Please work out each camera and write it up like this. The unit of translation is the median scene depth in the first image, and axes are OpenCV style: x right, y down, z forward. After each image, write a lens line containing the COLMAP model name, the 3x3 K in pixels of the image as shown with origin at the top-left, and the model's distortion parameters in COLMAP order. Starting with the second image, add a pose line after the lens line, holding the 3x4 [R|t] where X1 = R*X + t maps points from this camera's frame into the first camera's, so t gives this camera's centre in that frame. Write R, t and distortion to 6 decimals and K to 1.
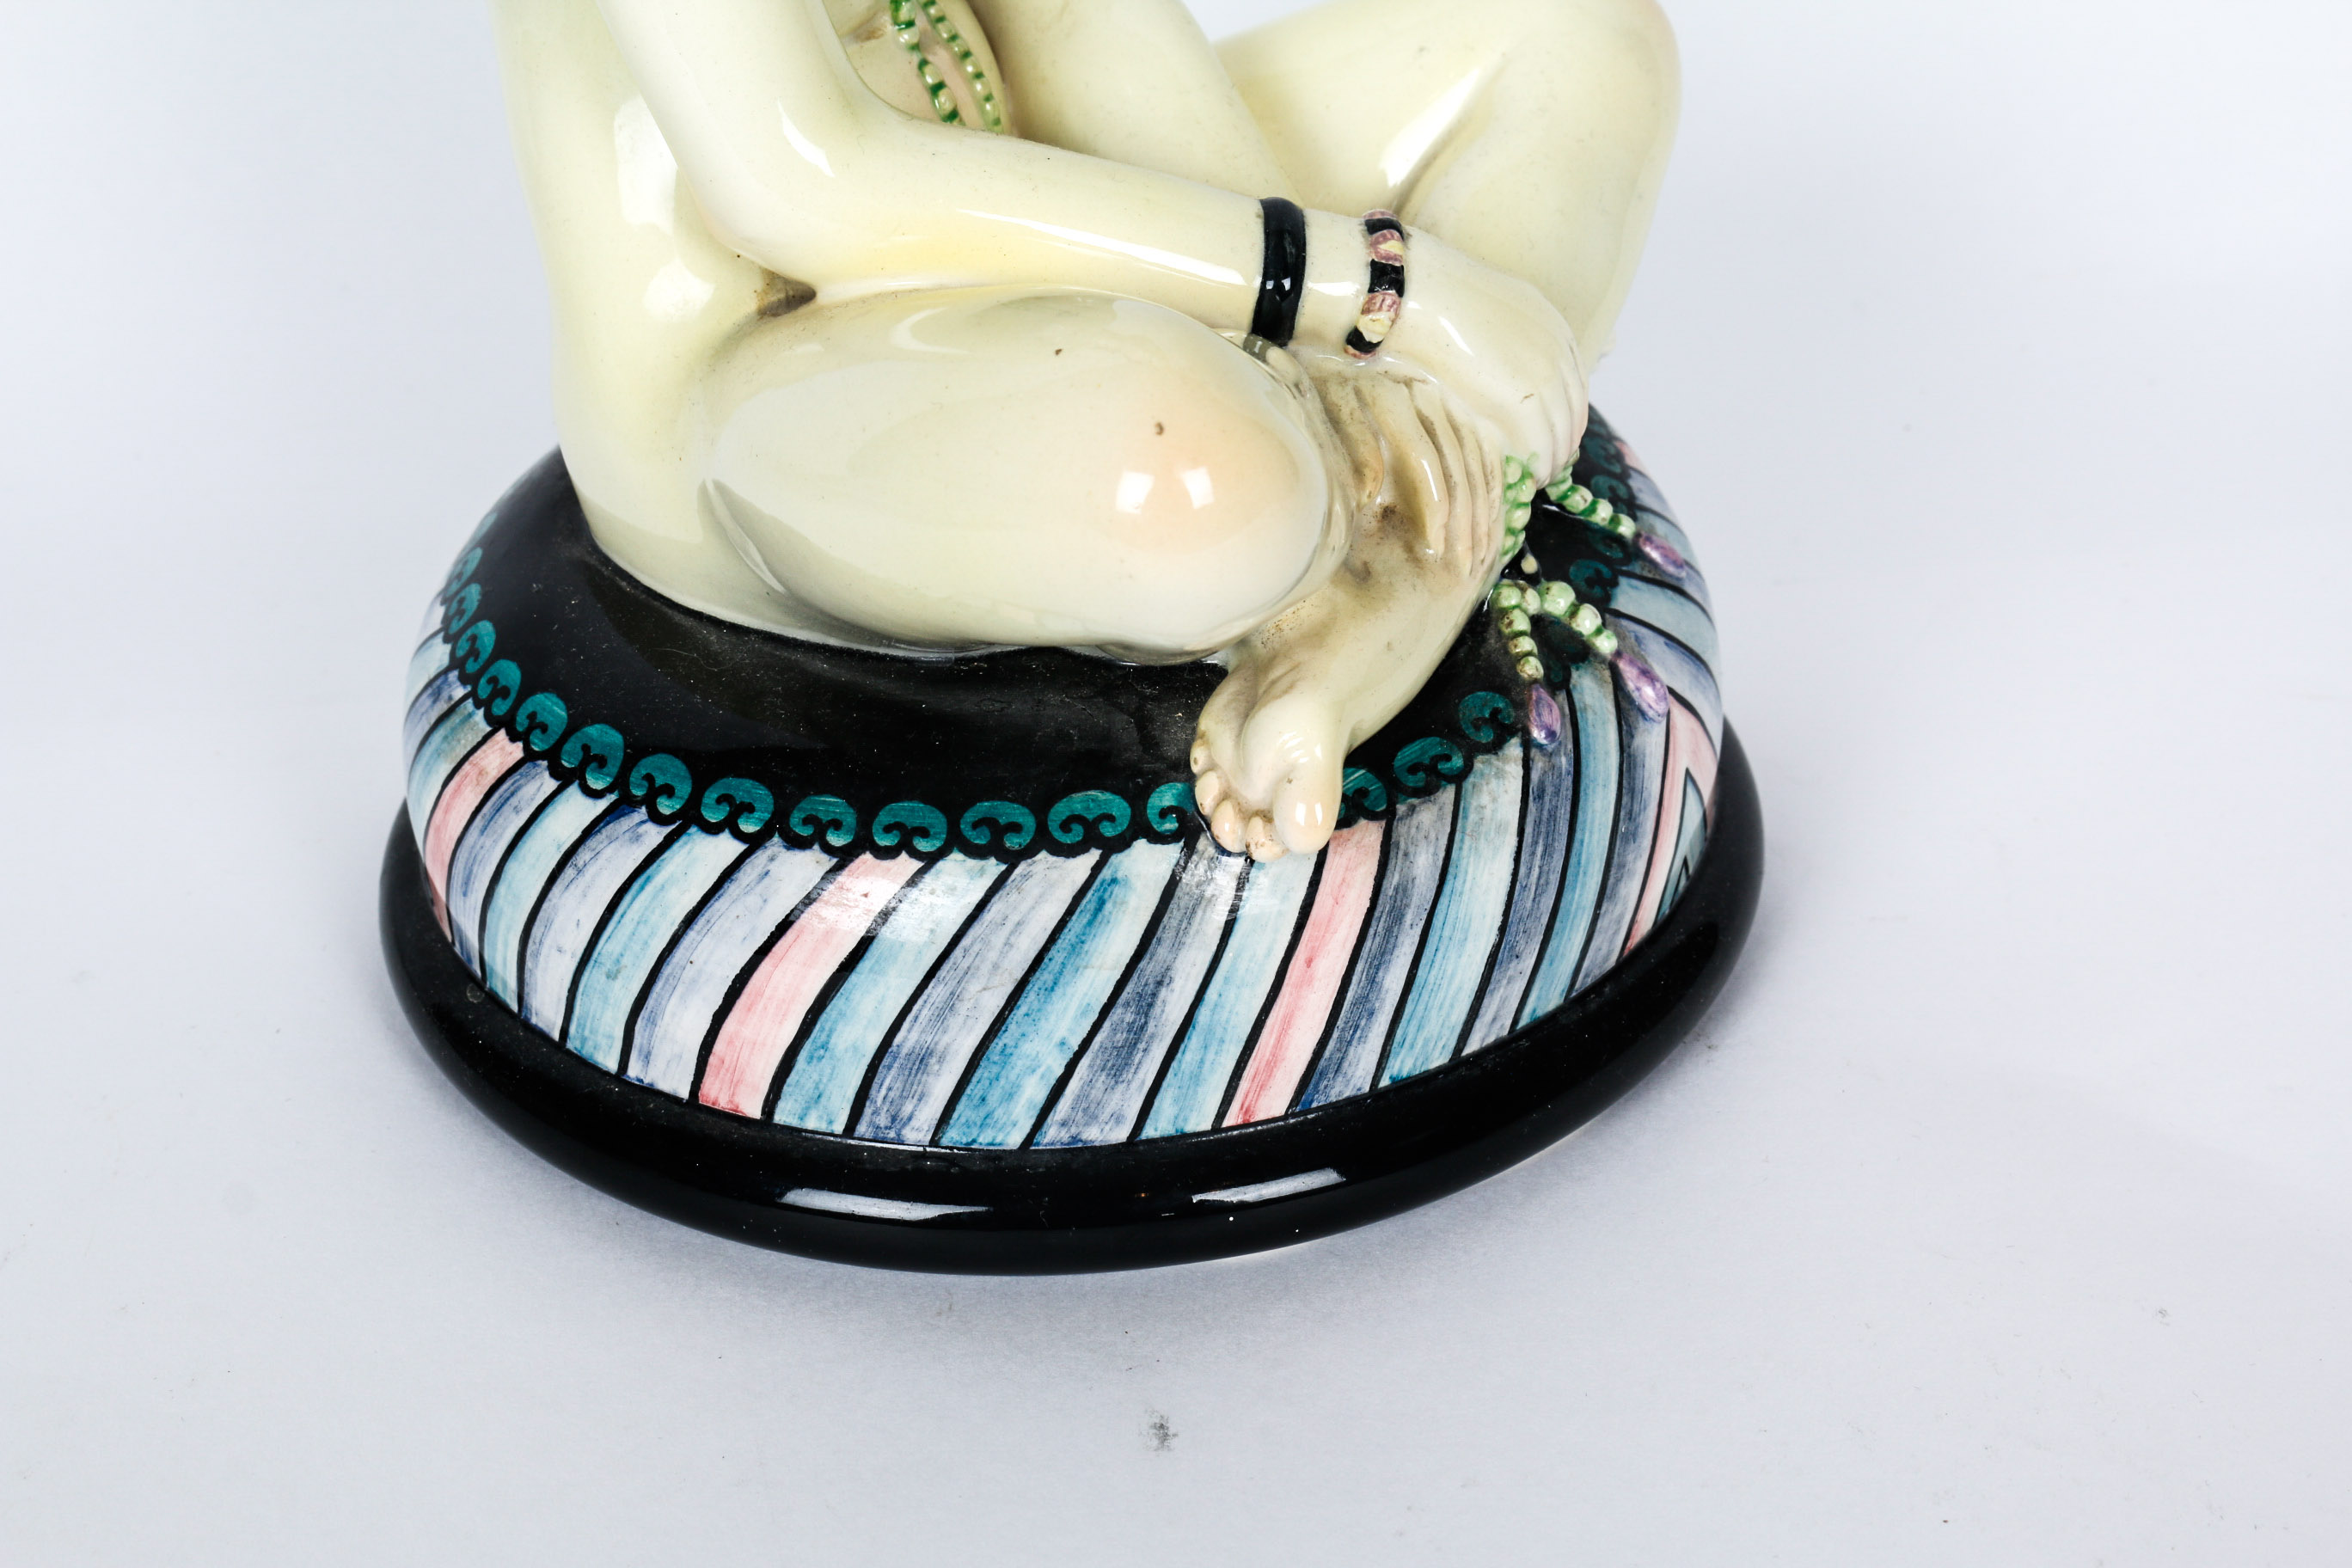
lens RADIAL K [[3167.4, 0, 1176.0], [0, 3167.4, 784.0], [0, 0, 1]] dist [-0.019571, -0.010042]
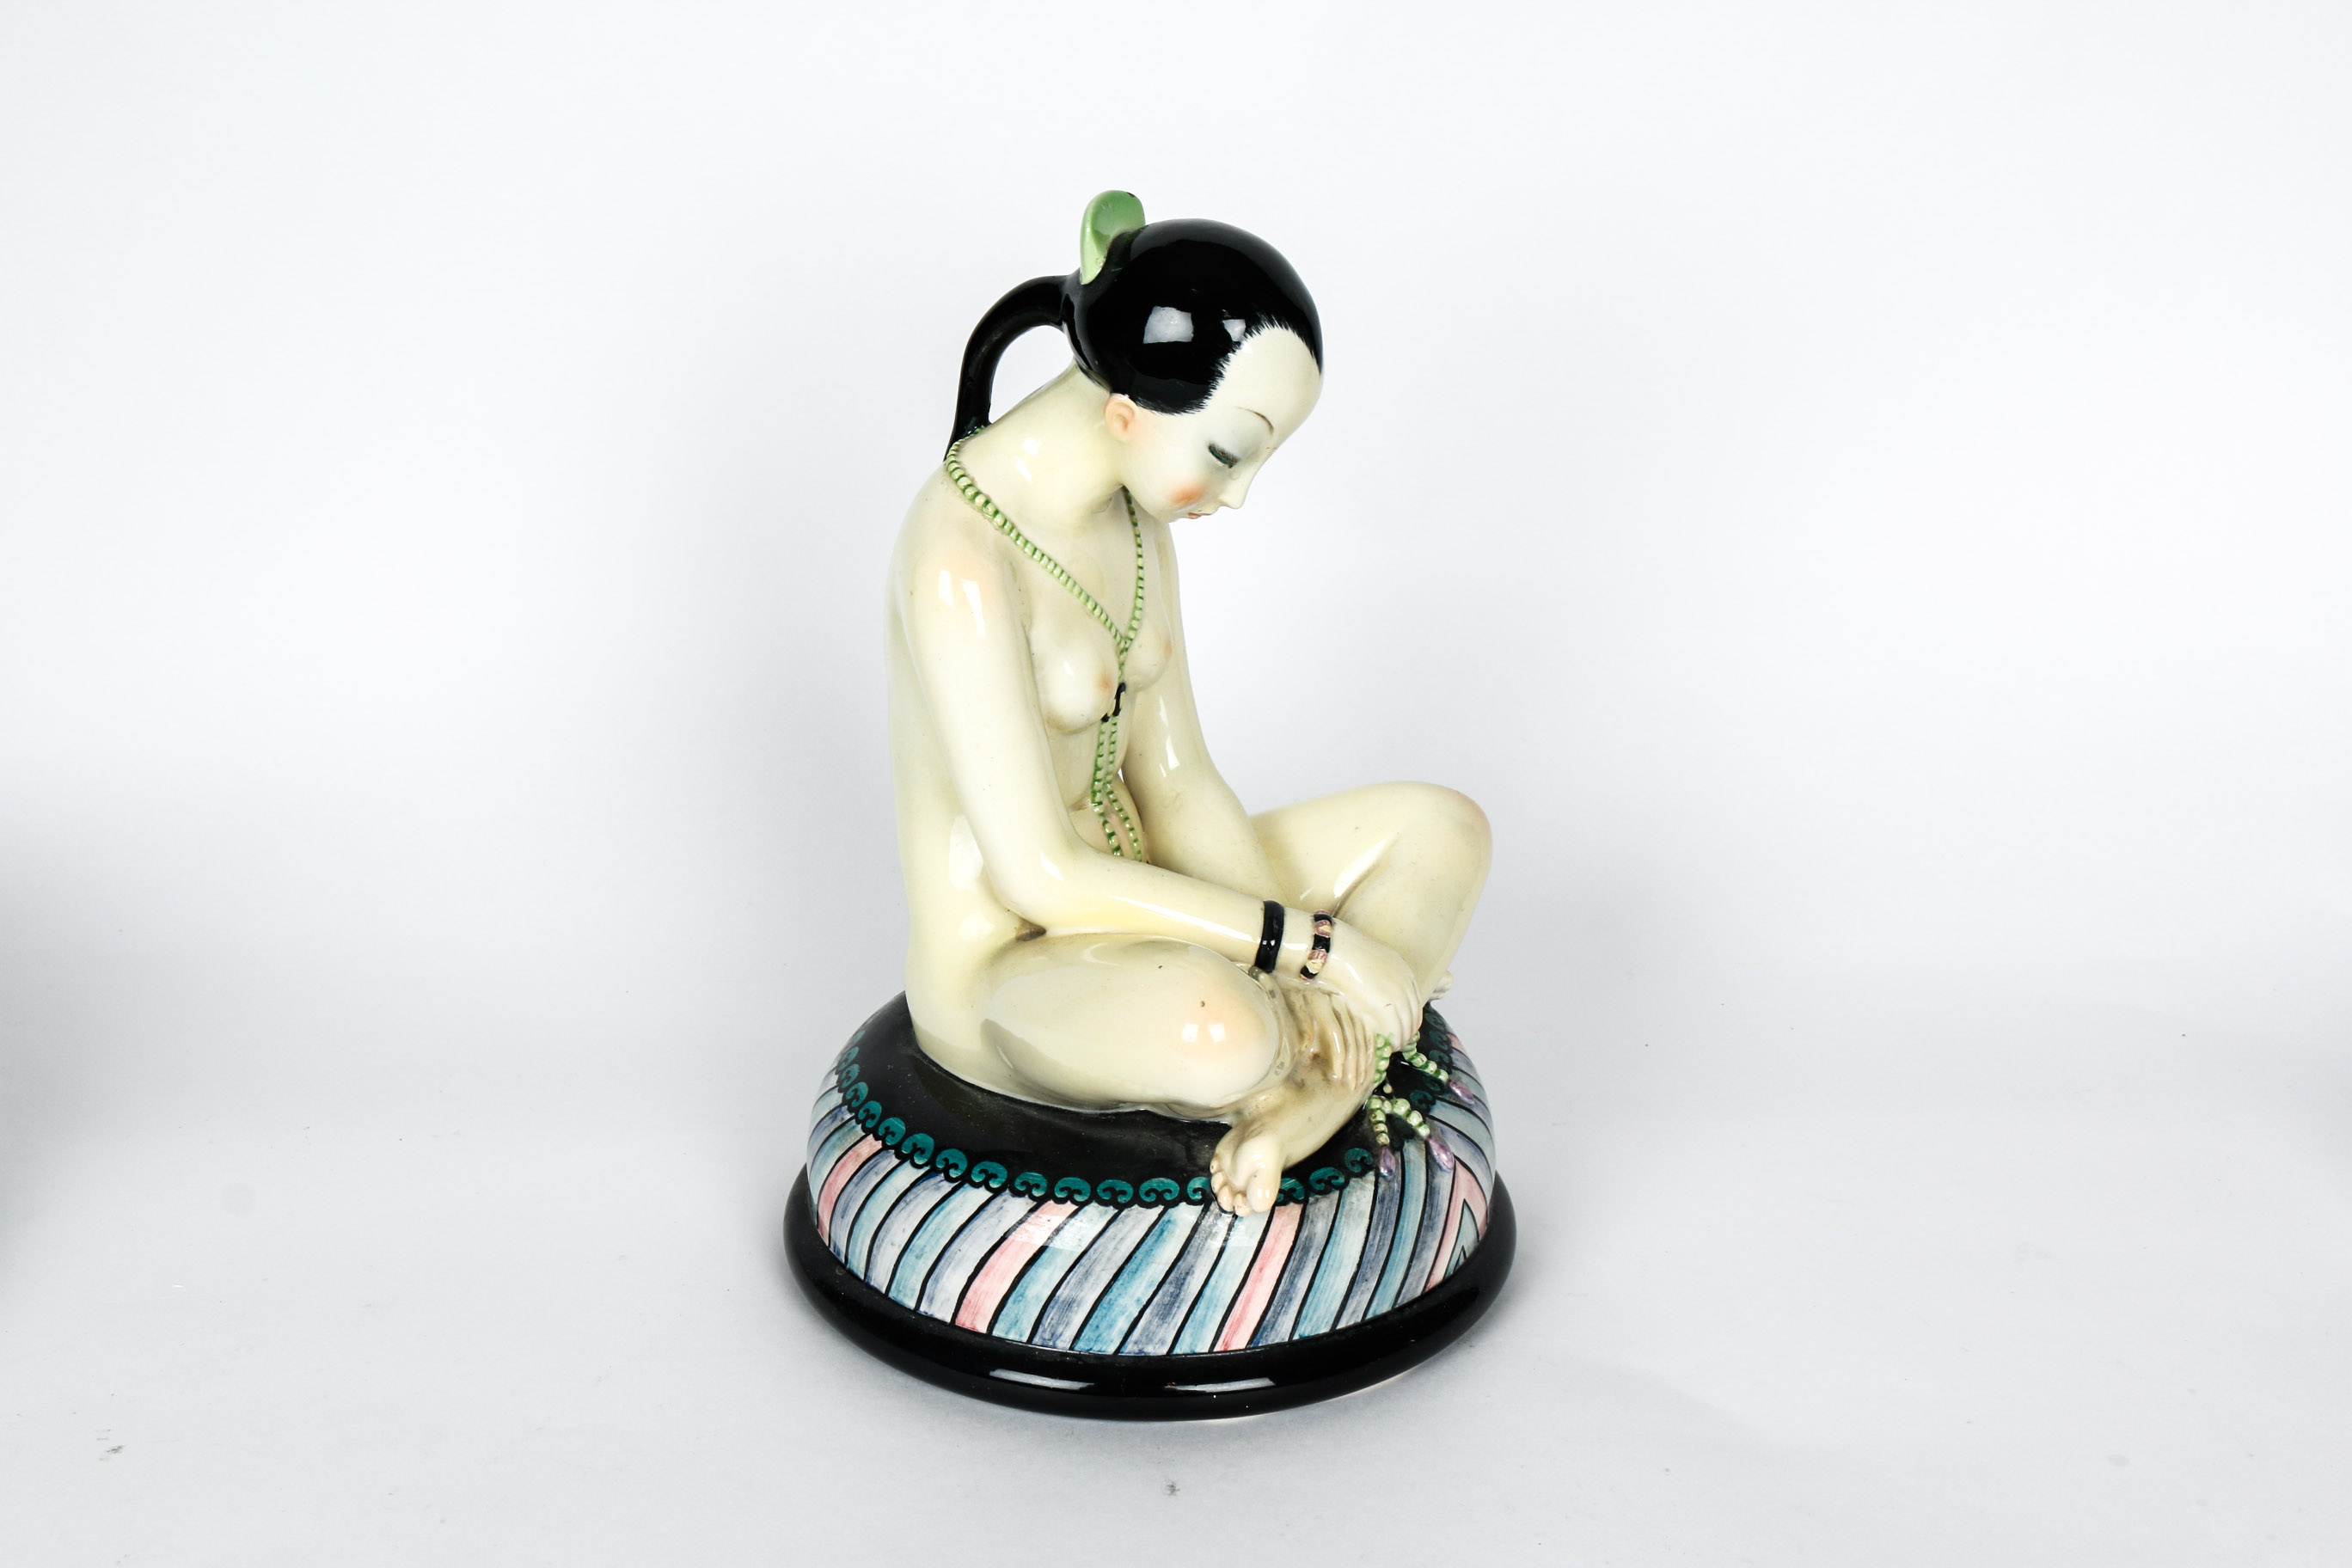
lens RADIAL K [[3408.6, 0, 1176.0], [0, 3408.6, 784.0], [0, 0, 1]] dist [-0.038163, -0.003879]
pose [[0.997064, 0.067077, -0.036936, 0.046422], [-0.072920, 0.978953, -0.190612, 0.168603], [0.023373, 0.192746, 0.980970, -1.198508]]
